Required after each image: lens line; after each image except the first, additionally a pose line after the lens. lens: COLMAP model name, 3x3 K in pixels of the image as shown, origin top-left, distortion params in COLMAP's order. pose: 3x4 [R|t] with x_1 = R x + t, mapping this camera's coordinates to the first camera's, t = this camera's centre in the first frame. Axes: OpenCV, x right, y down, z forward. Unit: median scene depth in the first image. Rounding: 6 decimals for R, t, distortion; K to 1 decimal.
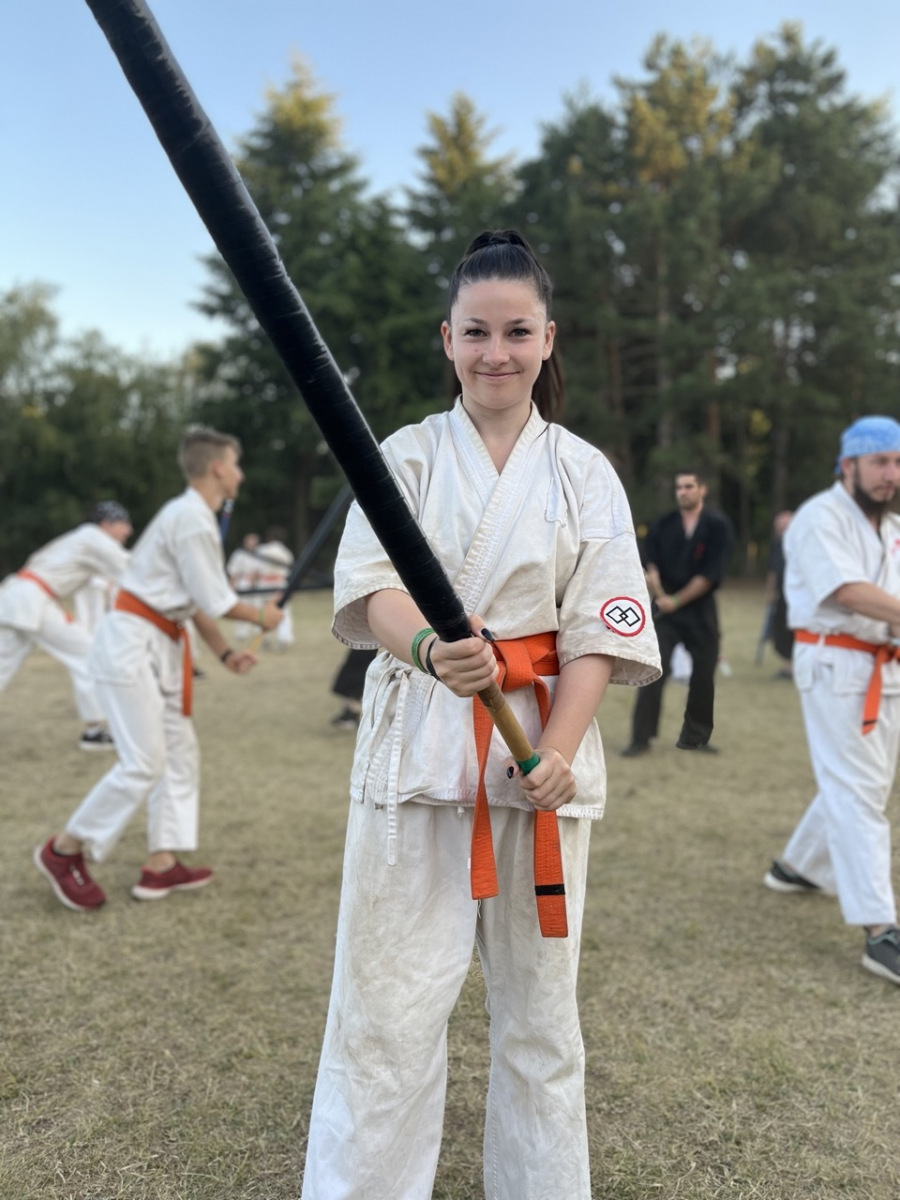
lens RADIAL K [[932.4, 0, 459.4], [0, 932.4, 596.2], [0, 0, 1]] dist [0.055437, -0.054788]
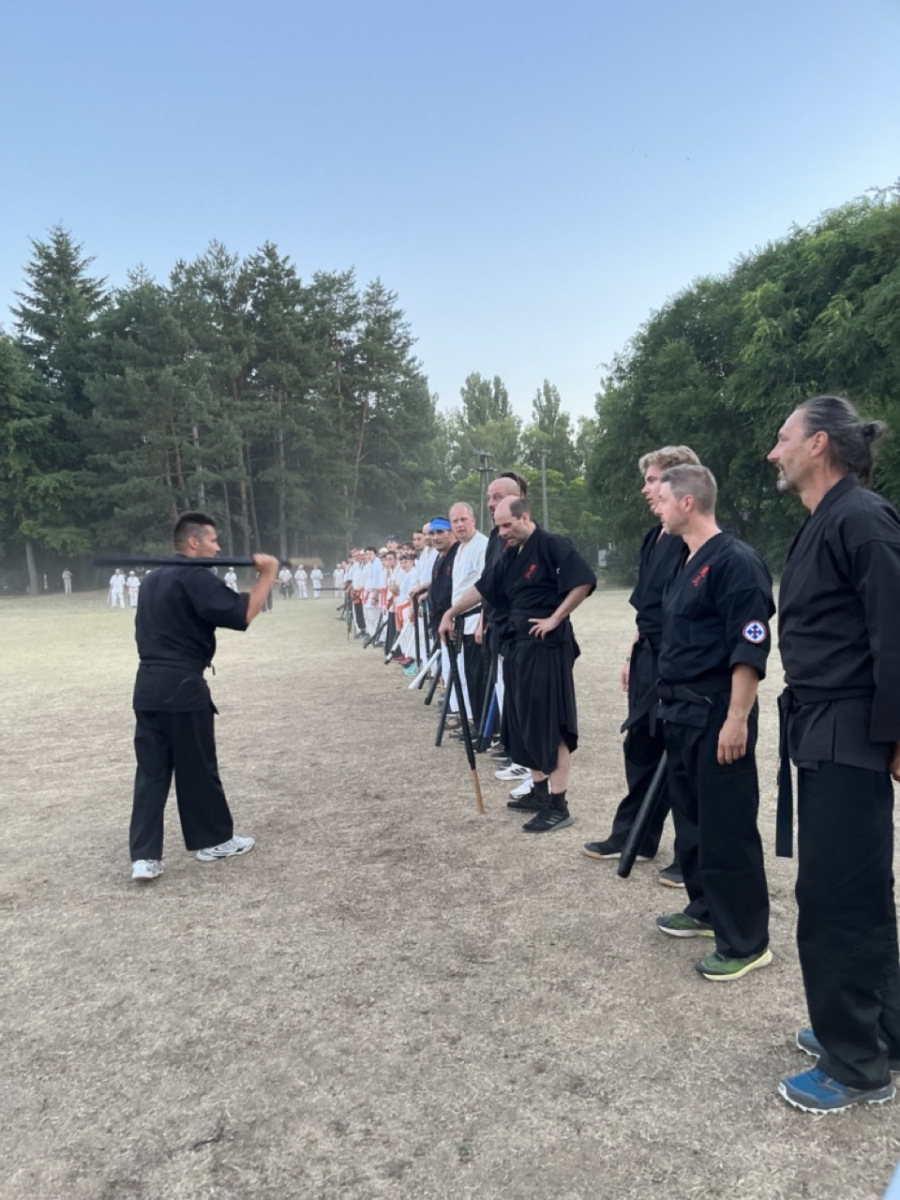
lens RADIAL K [[932.4, 0, 451.7], [0, 932.4, 616.2], [0, 0, 1]] dist [0.055437, -0.054788]
pose [[0.937793, -0.056899, 0.342500, 0.048608], [0.049313, 0.998308, 0.030825, 0.006401], [-0.343675, -0.012018, 0.939012, -0.650045]]
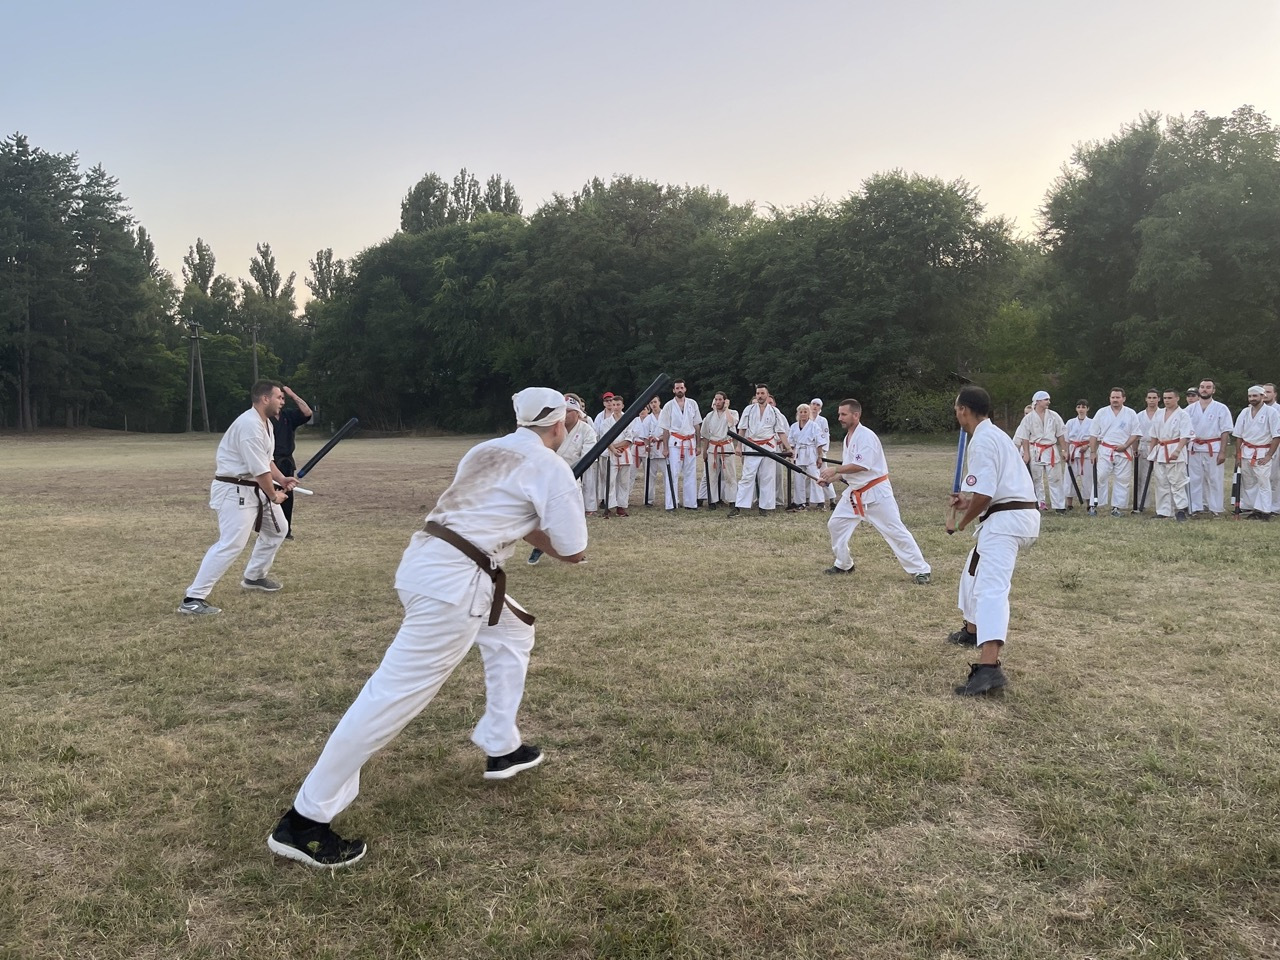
lens RADIAL K [[994.5, 0, 650.4], [0, 994.5, 471.7], [0, 0, 1]] dist [0.055437, -0.054788]
pose [[0.603761, -0.048554, 0.795686, -0.518708], [0.029419, 0.998821, 0.038626, 0.025080], [-0.796622, 0.000088, 0.604477, -1.210349]]
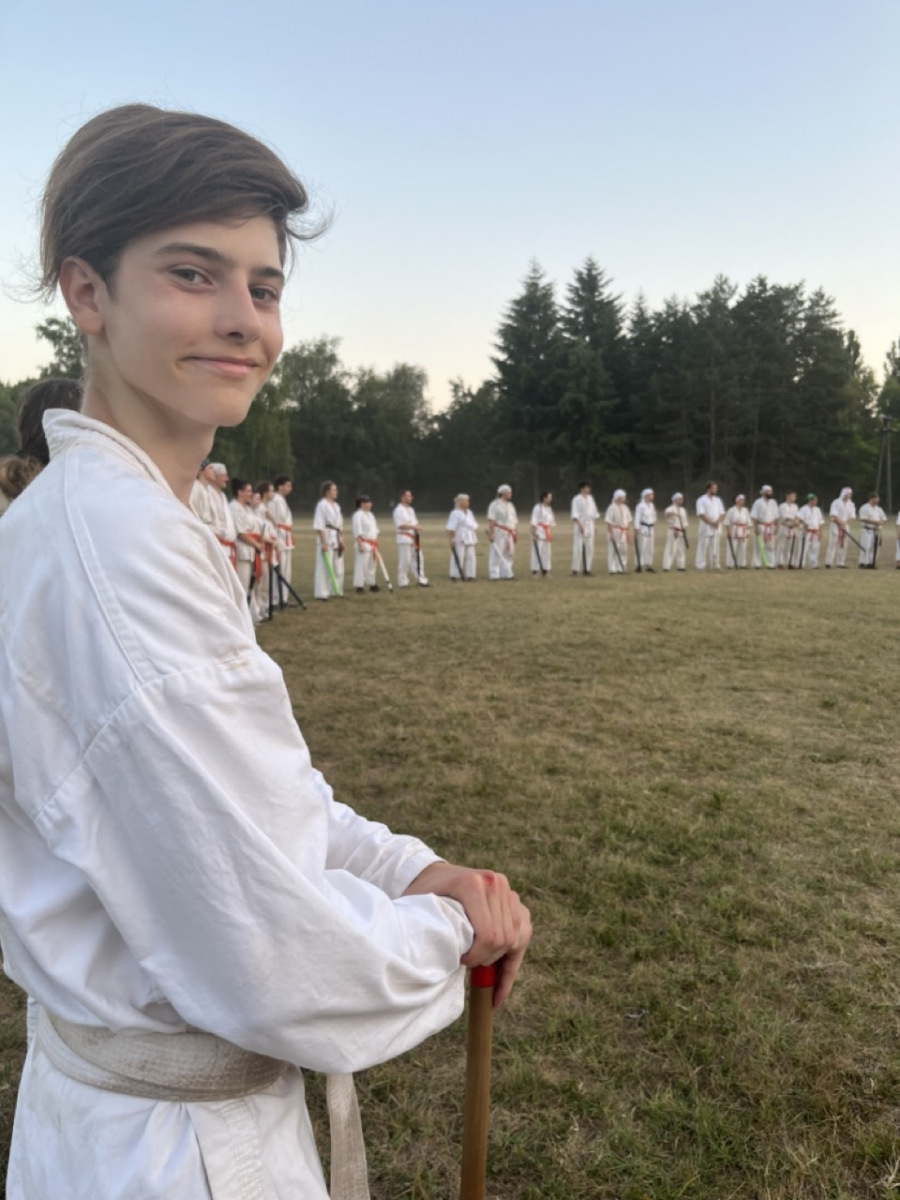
lens RADIAL K [[932.4, 0, 460.1], [0, 932.4, 596.5], [0, 0, 1]] dist [0.055437, -0.054788]
pose [[0.997219, -0.003543, 0.074443, -0.589815], [-0.002052, 0.997185, 0.074951, 0.025157], [-0.074499, -0.074896, 0.994405, -1.366917]]
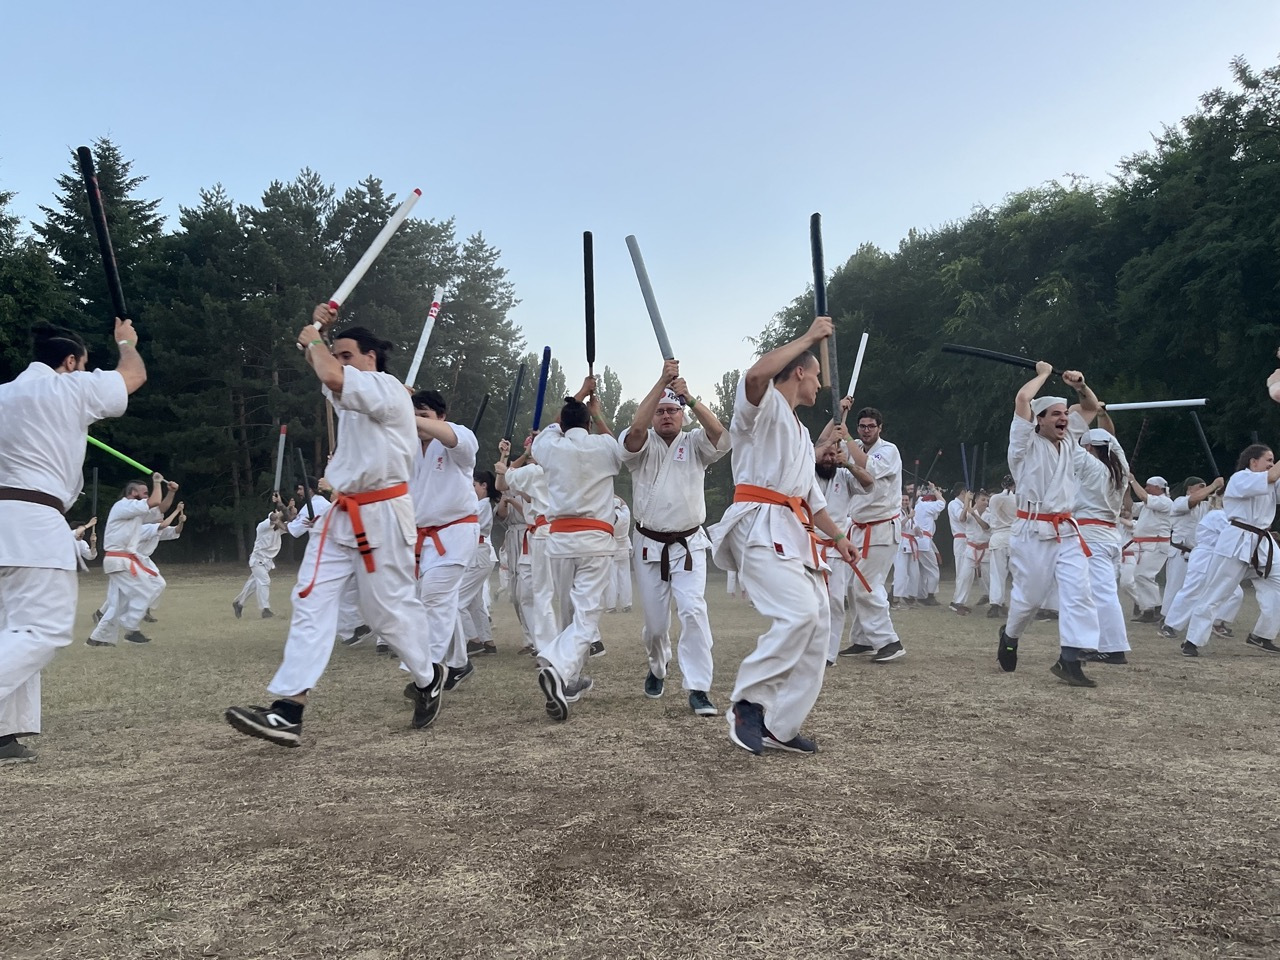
lens RADIAL K [[994.5, 0, 642.0], [0, 994.5, 473.2], [0, 0, 1]] dist [0.055437, -0.054788]
pose [[0.863325, 0.043684, 0.502753, -0.048150], [0.014084, 0.993773, -0.110533, 0.019863], [-0.504451, 0.102507, 0.857334, -0.478883]]
